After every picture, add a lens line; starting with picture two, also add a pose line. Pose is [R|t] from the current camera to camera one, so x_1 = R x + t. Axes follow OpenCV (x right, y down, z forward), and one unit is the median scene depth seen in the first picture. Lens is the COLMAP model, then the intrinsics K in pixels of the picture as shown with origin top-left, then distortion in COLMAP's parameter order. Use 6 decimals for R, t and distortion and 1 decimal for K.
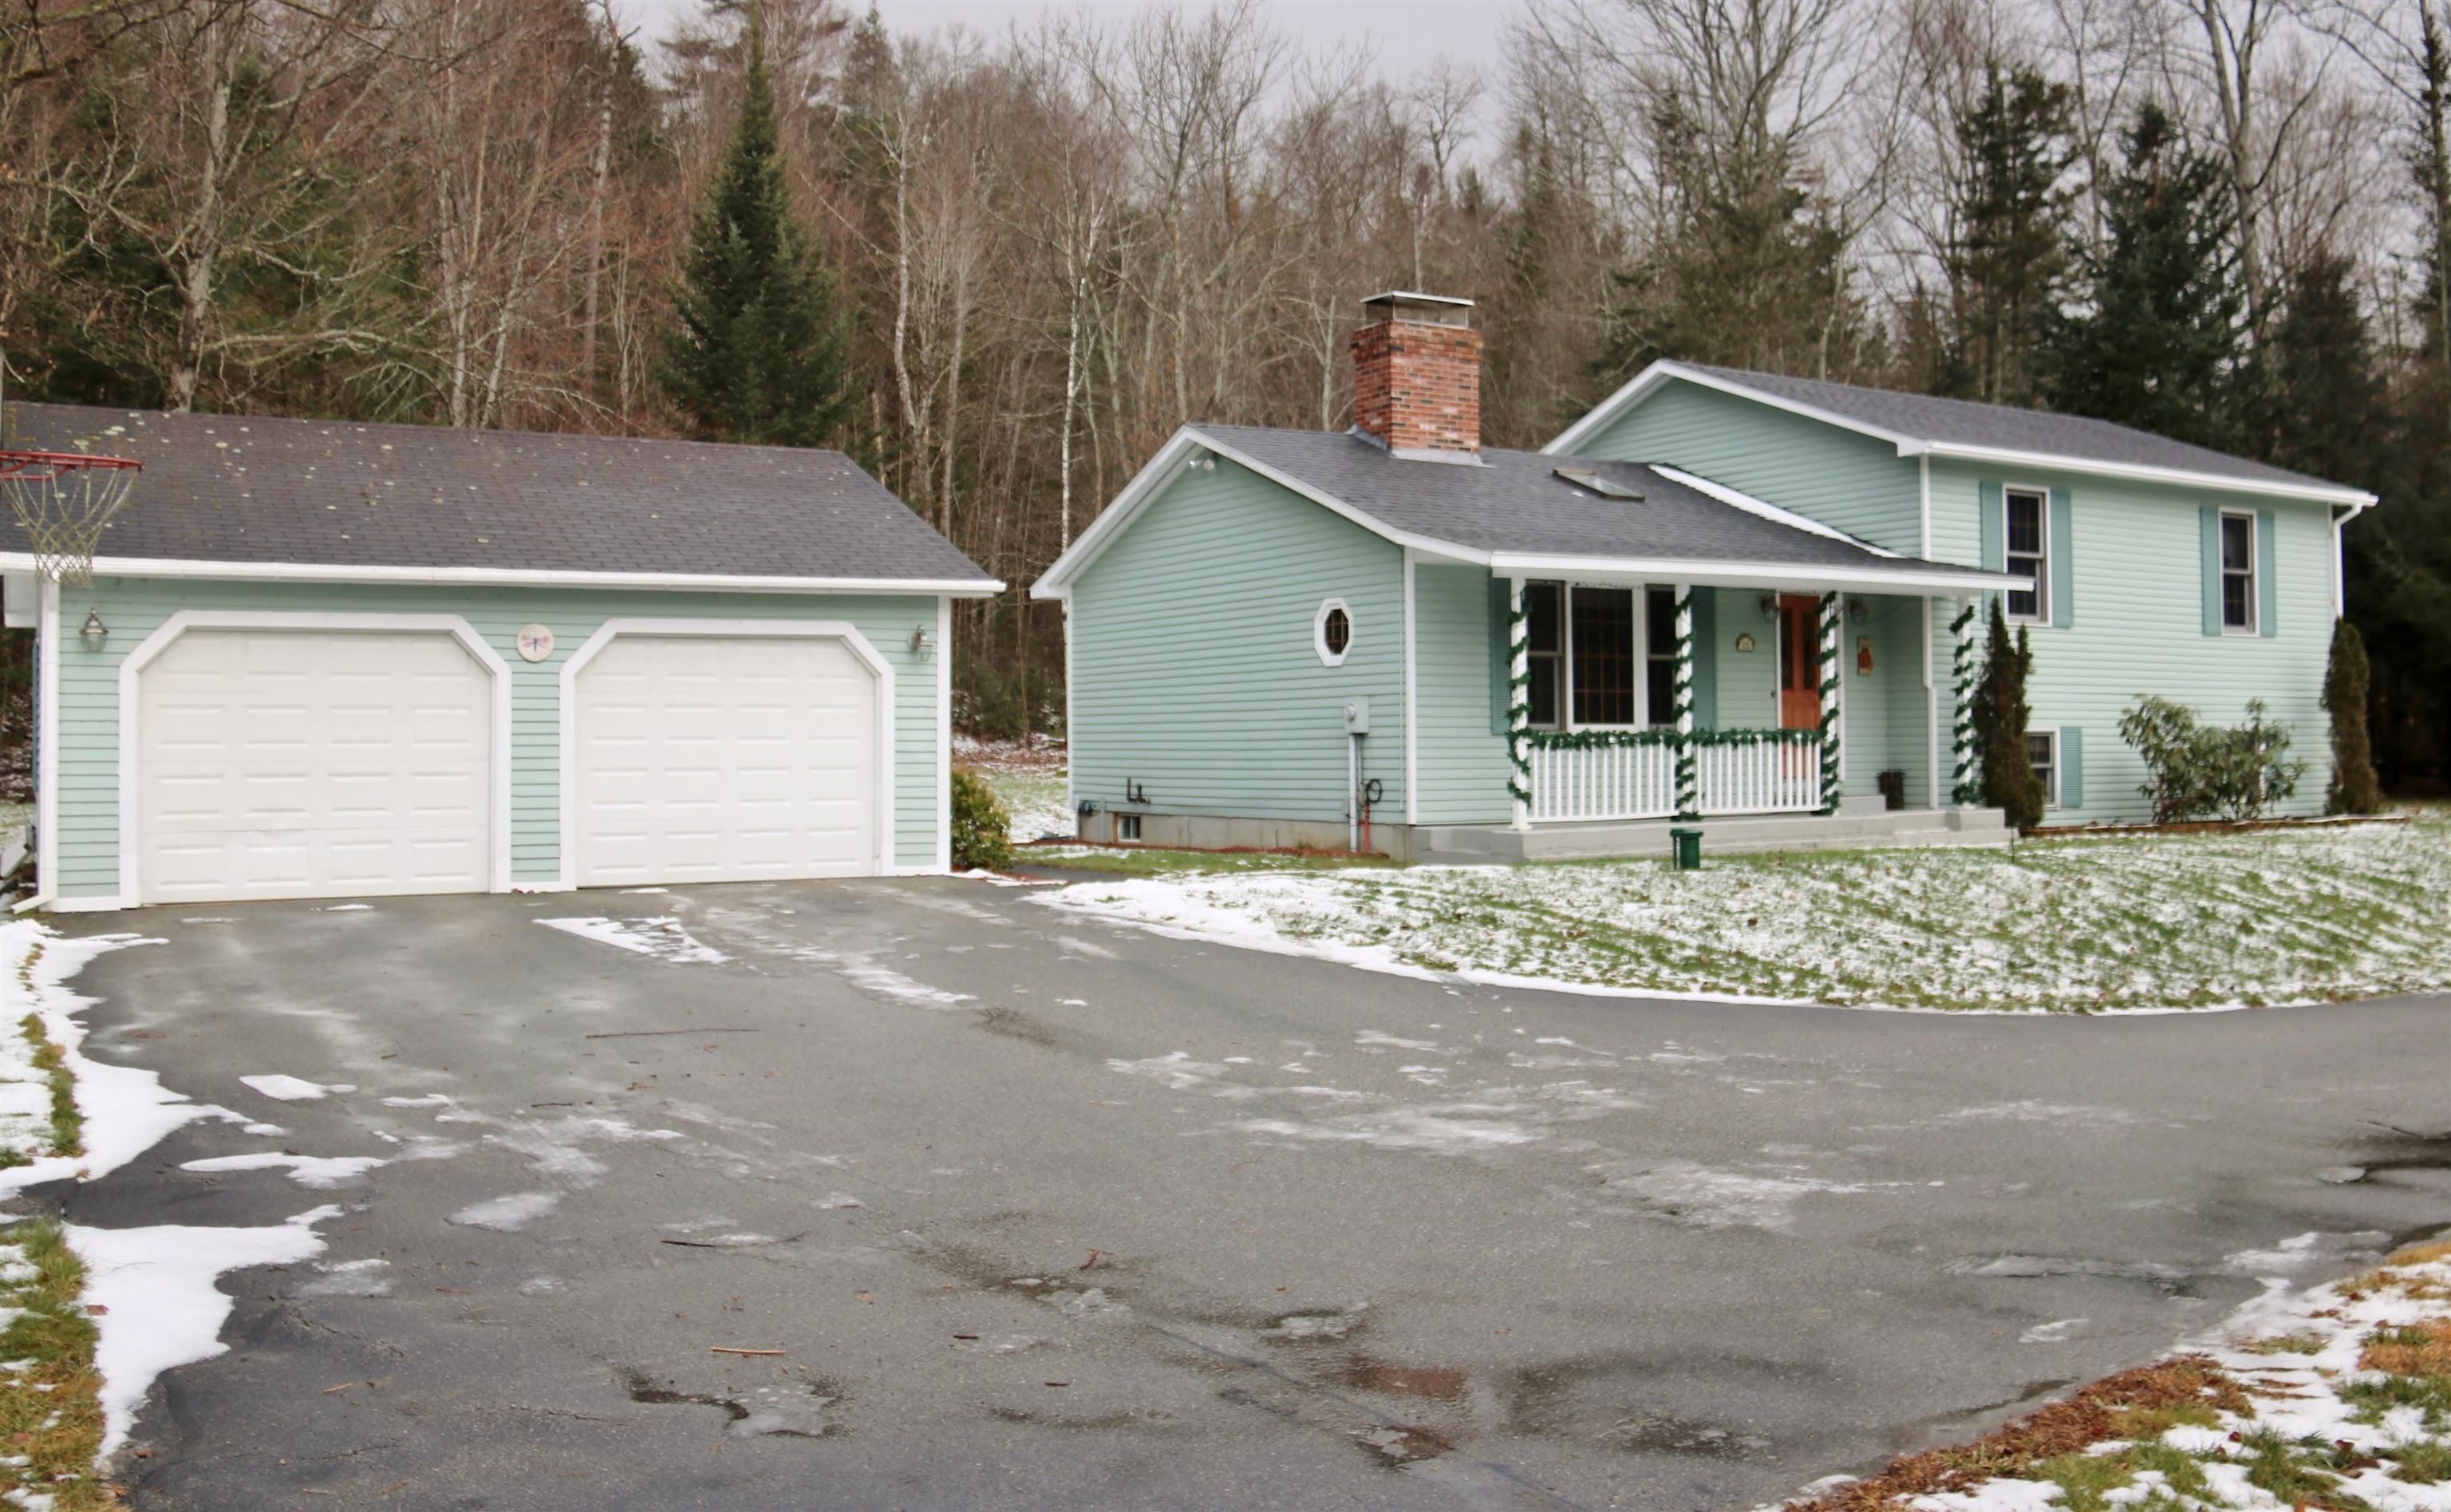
lens RADIAL K [[2202.1, 0, 1235.0], [0, 2202.1, 709.9], [0, 0, 1]] dist [-0.178985, 0.138380]
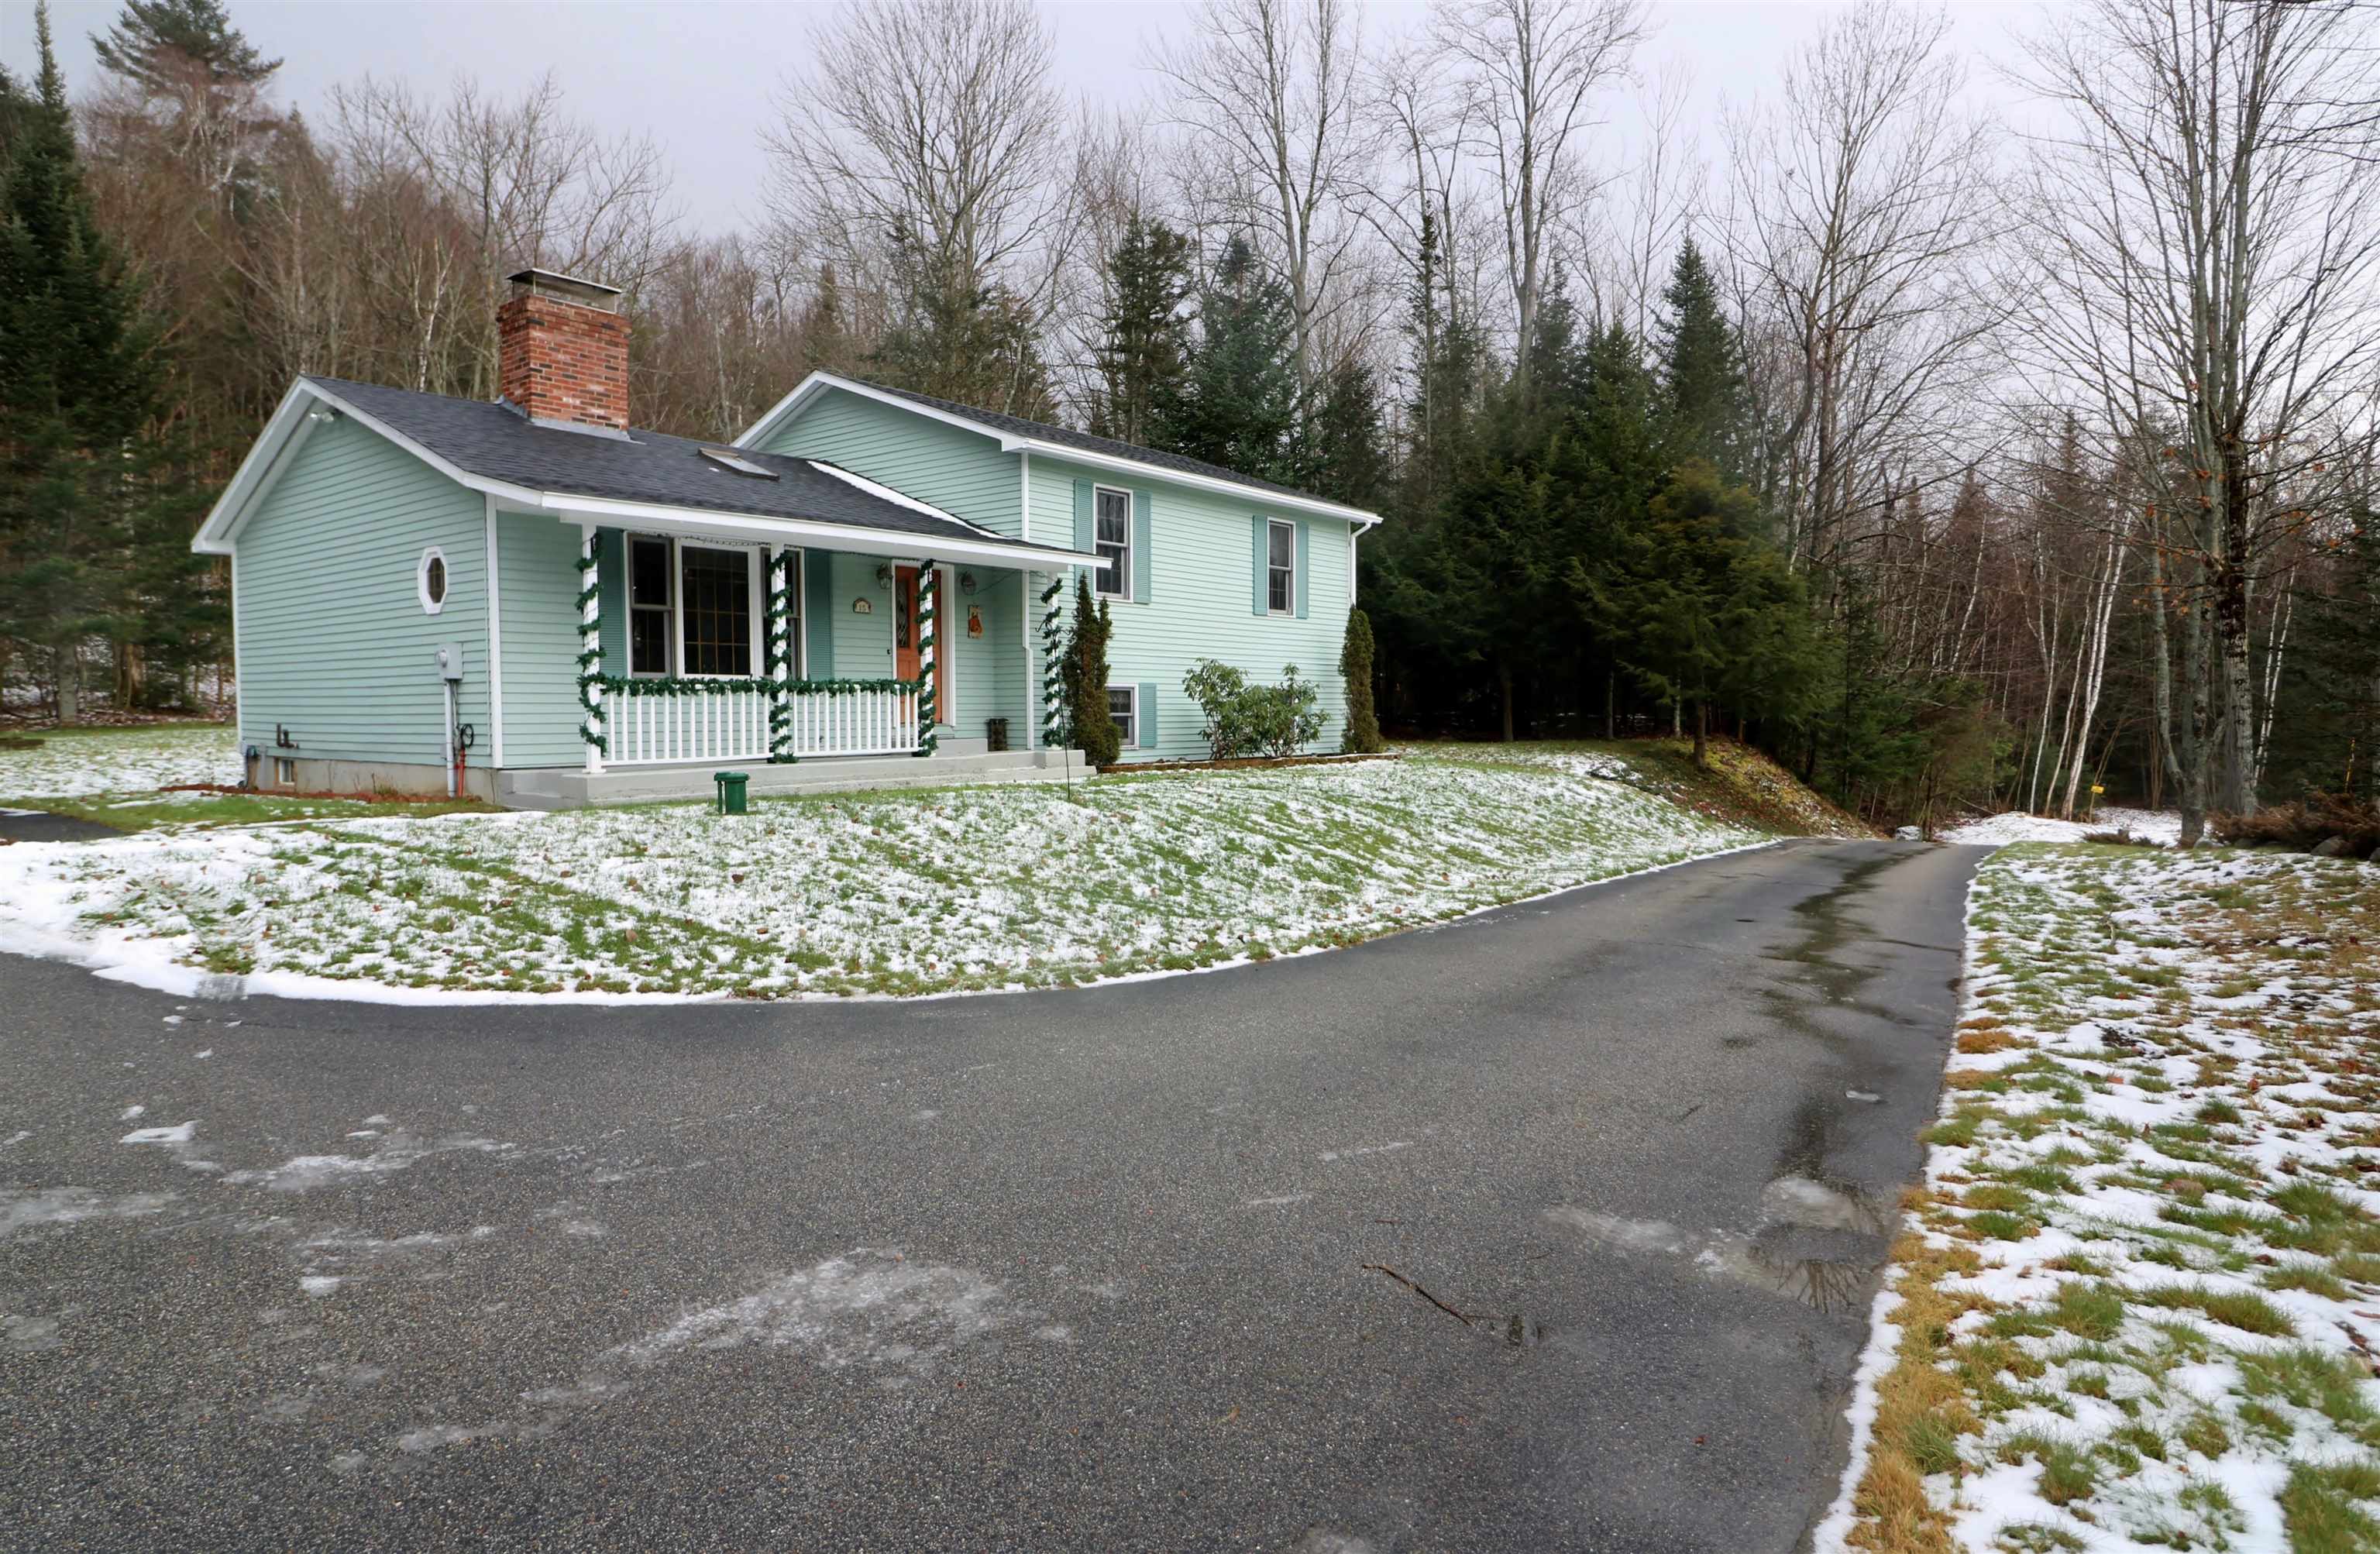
lens RADIAL K [[1332.7, 0, 1159.6], [0, 1332.7, 773.6], [0, 0, 1]] dist [0.027223, -0.056697]
pose [[0.944137, -0.013790, 0.329263, 0.163730], [-0.007863, 0.997897, 0.064339, 0.011909], [-0.329458, -0.063334, 0.942044, 0.309368]]
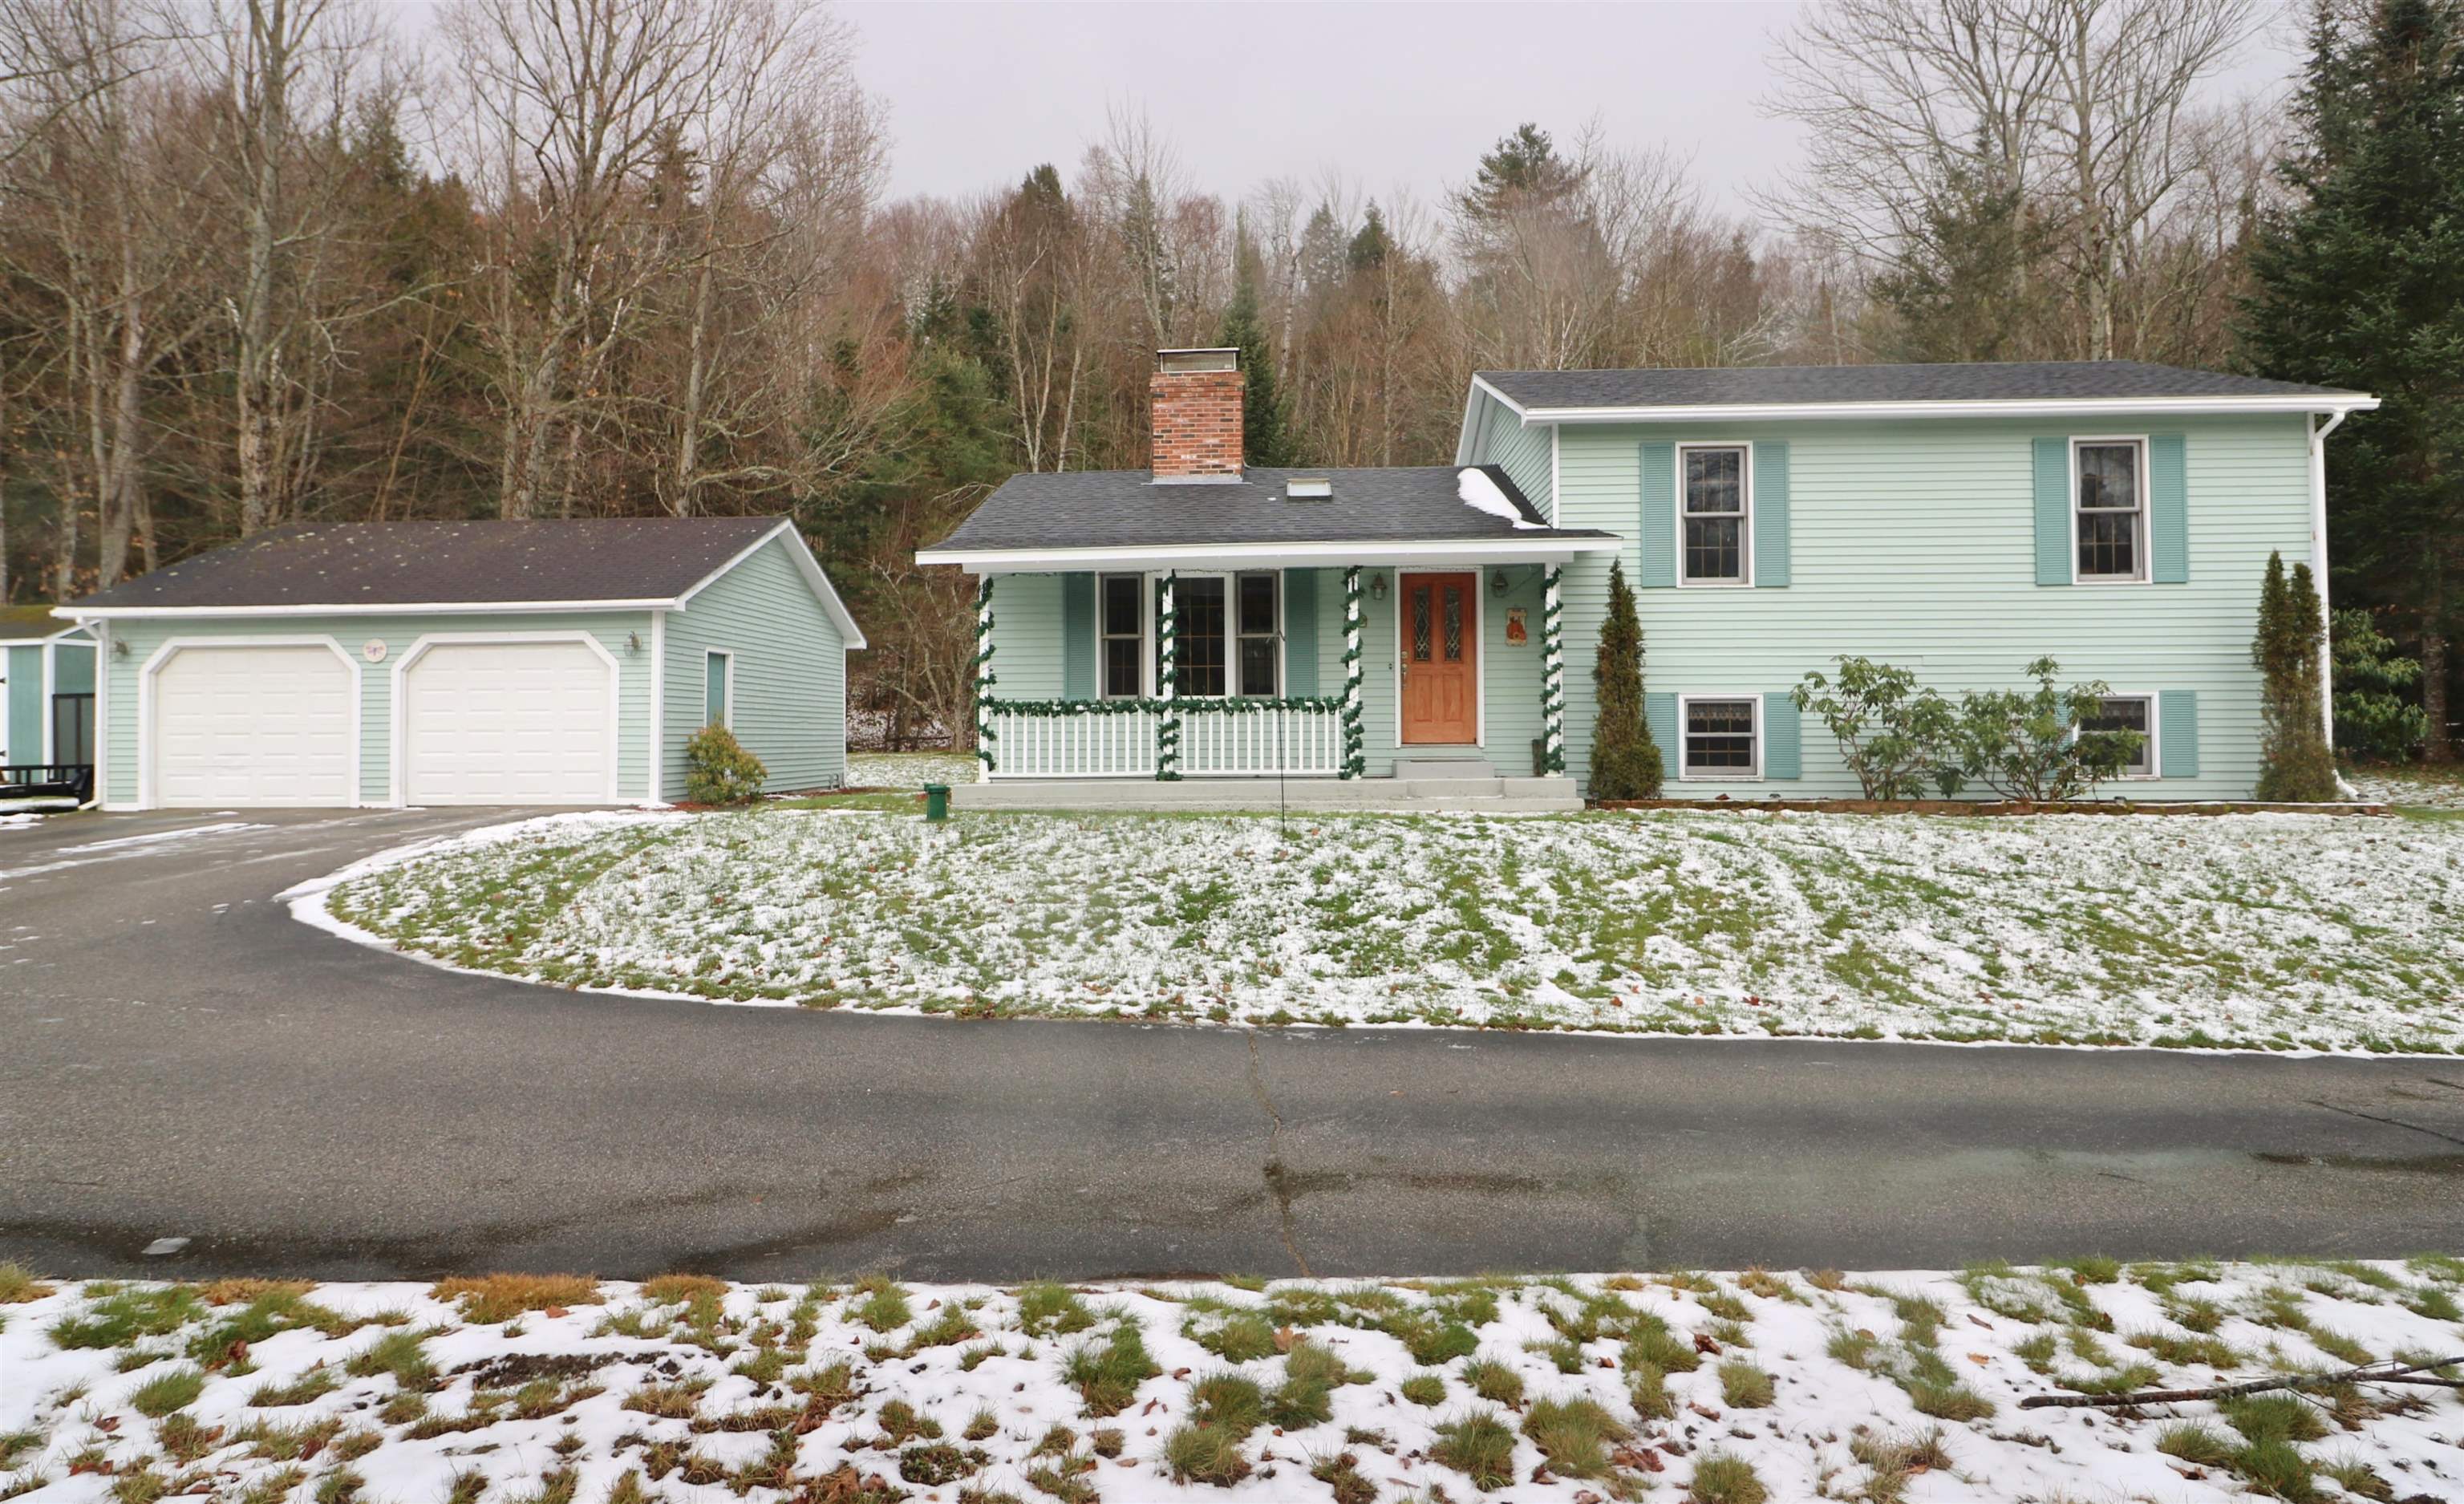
lens RADIAL K [[1351.8, 0, 1233.1], [0, 1351.8, 701.3], [0, 0, 1]] dist [-0.002092, -0.000233]
pose [[0.821054, -0.011122, -0.570741, 0.621220], [0.009727, 0.999938, -0.005494, 0.014693], [0.570767, -0.001041, 0.821111, 0.449958]]
